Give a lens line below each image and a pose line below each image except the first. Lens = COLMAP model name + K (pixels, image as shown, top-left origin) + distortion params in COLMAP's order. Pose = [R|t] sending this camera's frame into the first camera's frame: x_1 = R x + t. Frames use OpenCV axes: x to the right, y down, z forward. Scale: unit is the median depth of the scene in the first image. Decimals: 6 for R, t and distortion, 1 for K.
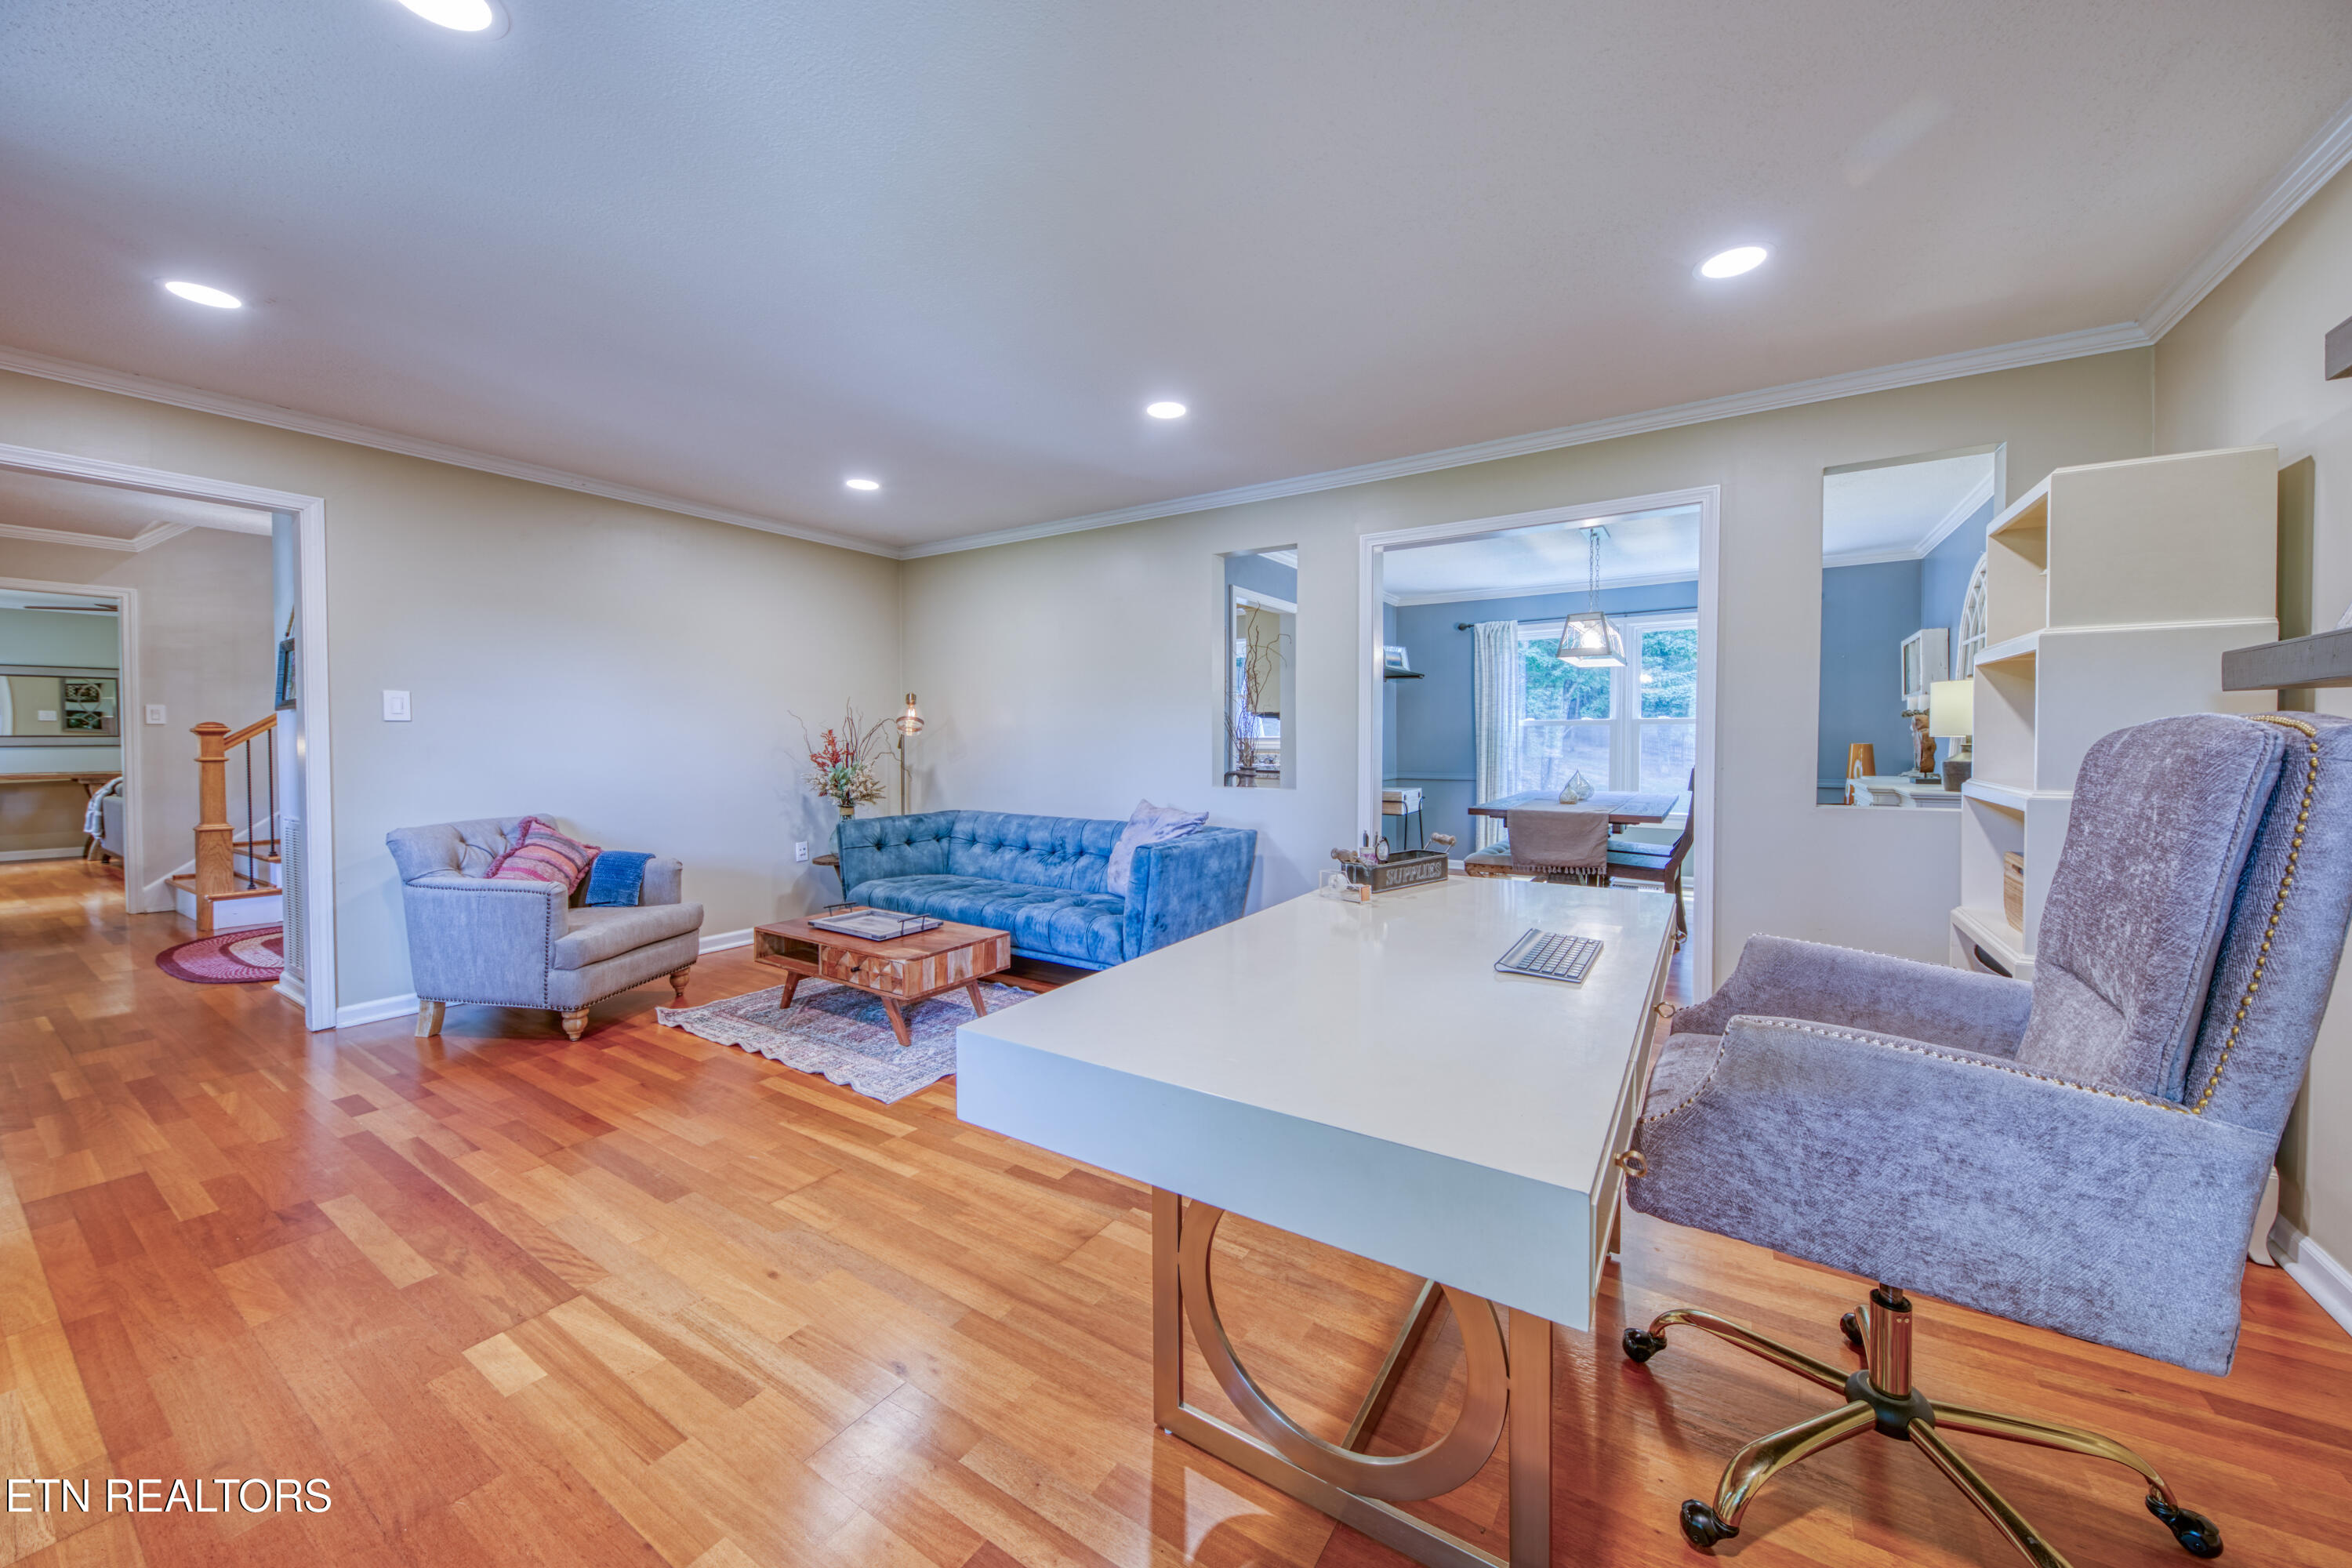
lens RADIAL K [[796.1, 0, 1241.7], [0, 796.1, 731.5], [0, 0, 1]] dist [0.013345, -0.007387]
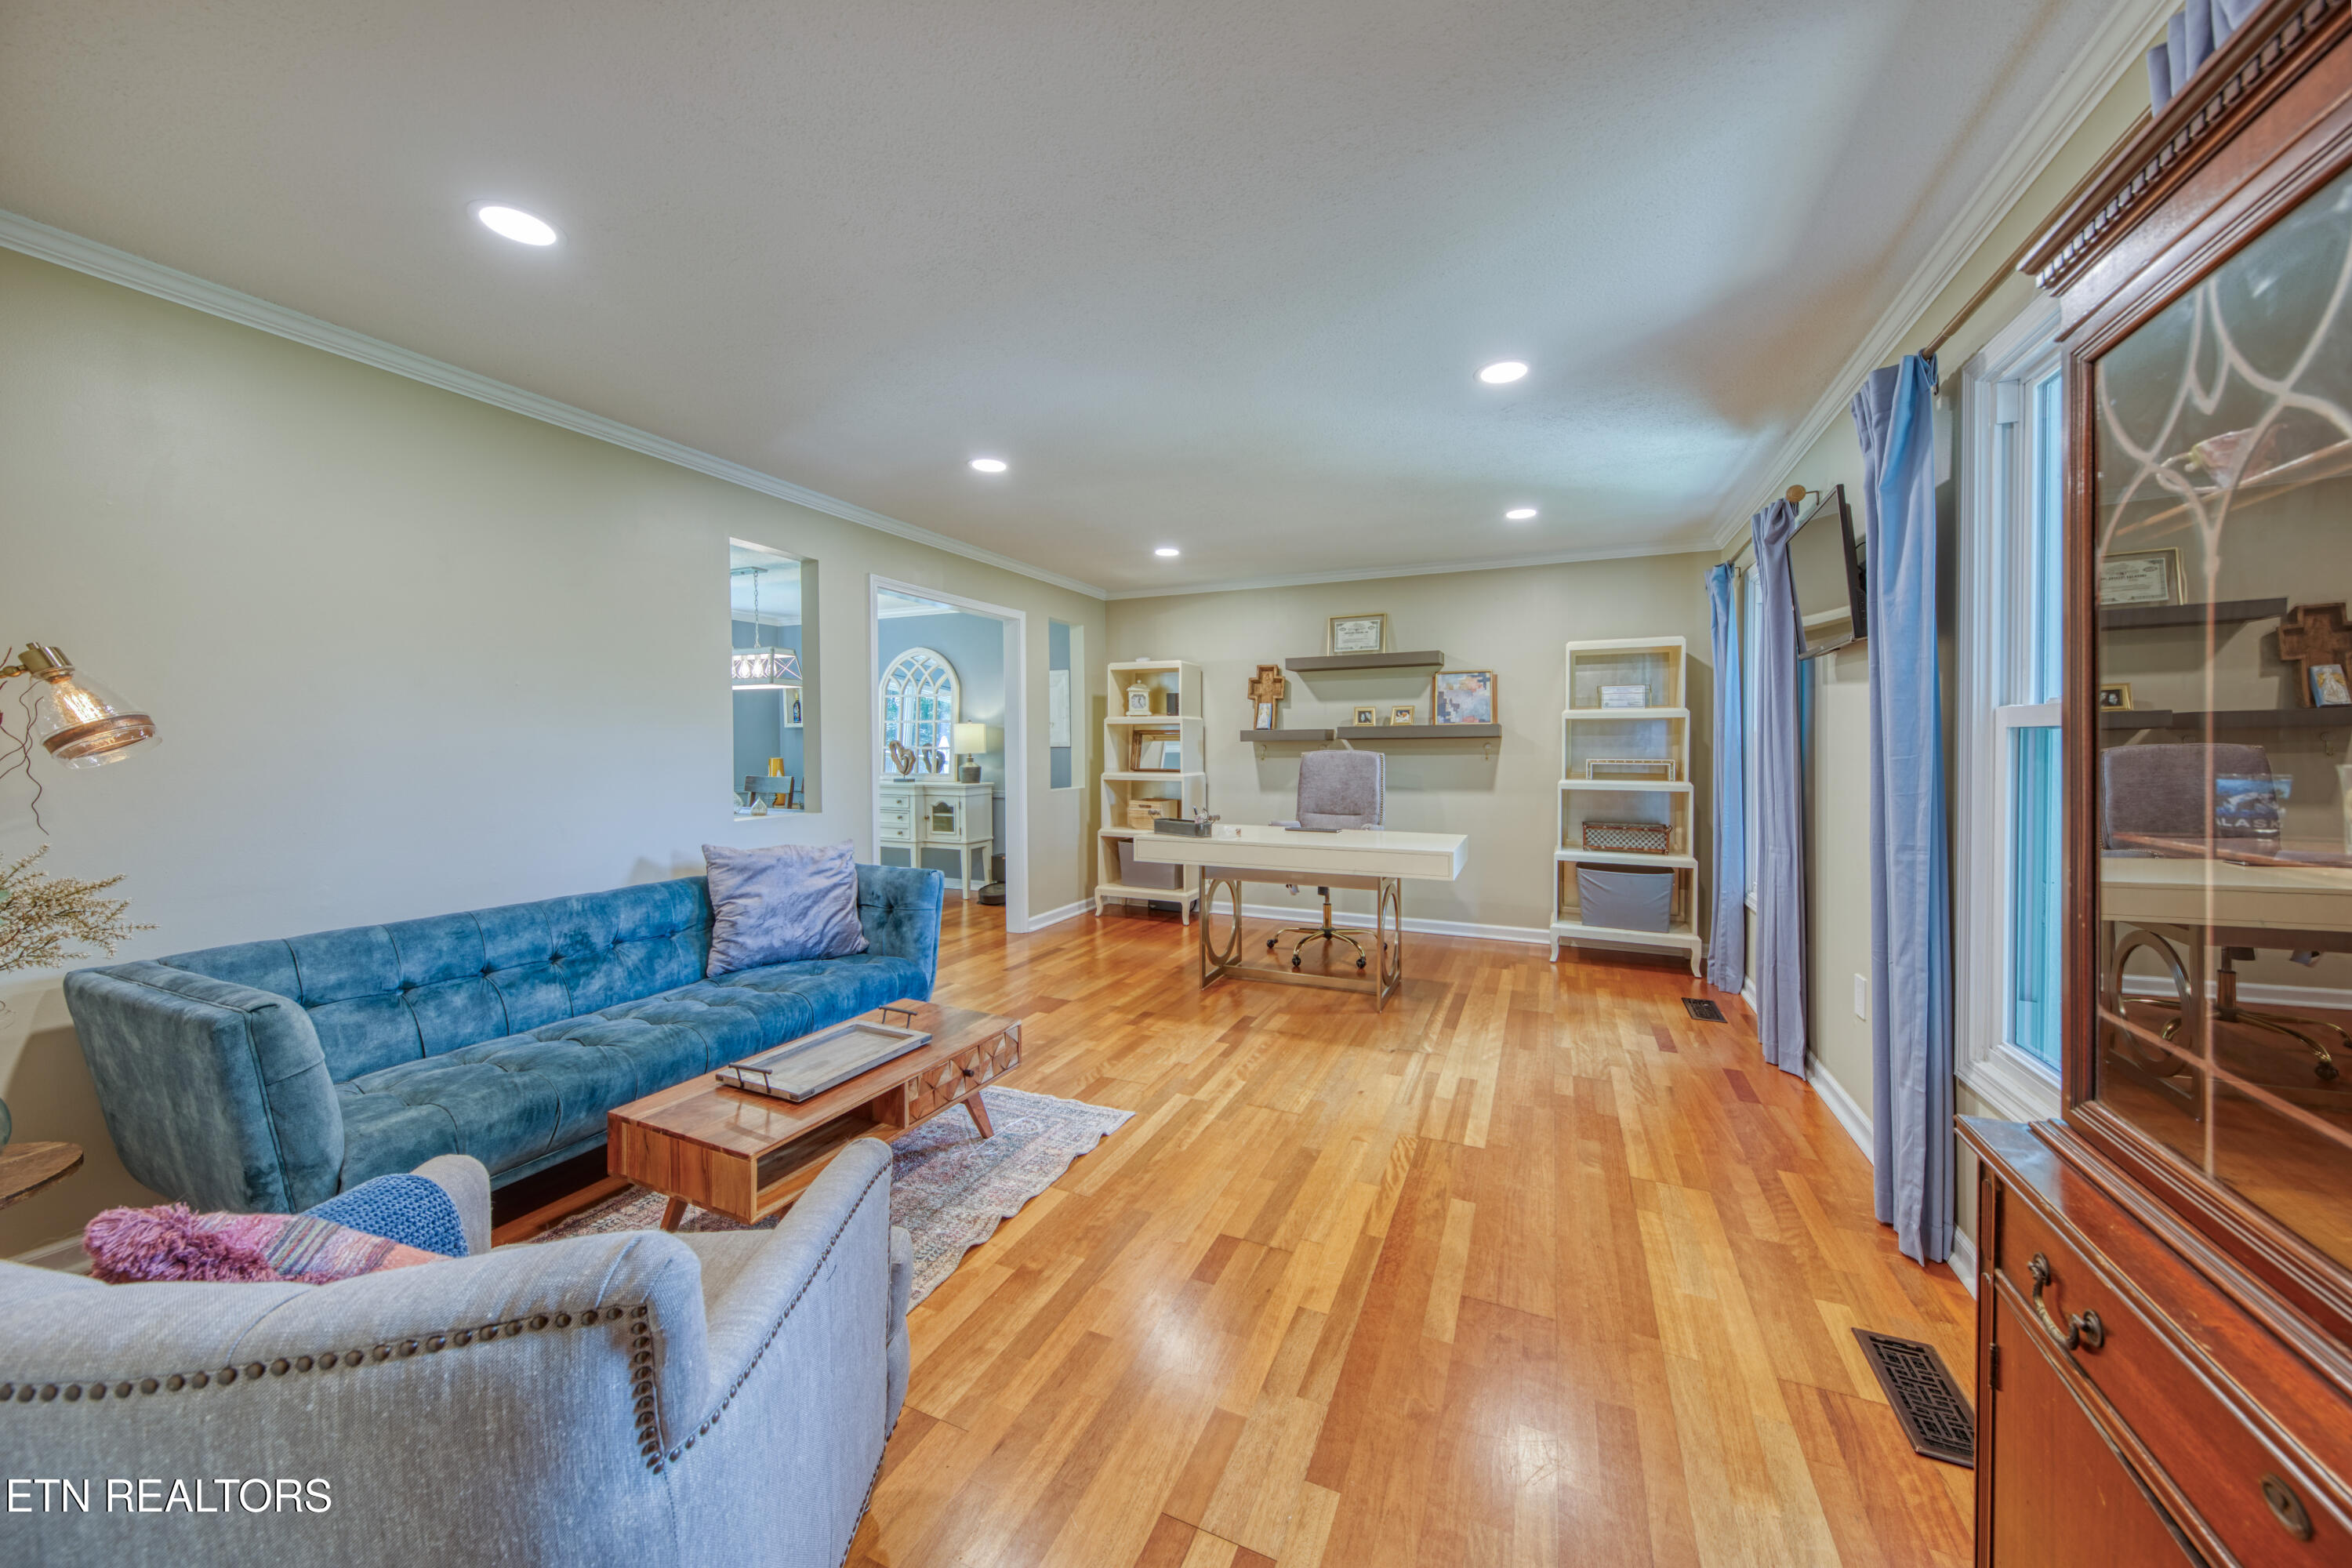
lens RADIAL K [[820.2, 0, 1167.1], [0, 820.2, 772.6], [0, 0, 1]] dist [0.013199, -0.005938]
pose [[-0.079573, -0.027124, 0.996460, -1.785206], [-0.005171, 0.999628, 0.026797, -0.013320], [-0.996816, -0.003021, -0.079684, 1.237193]]
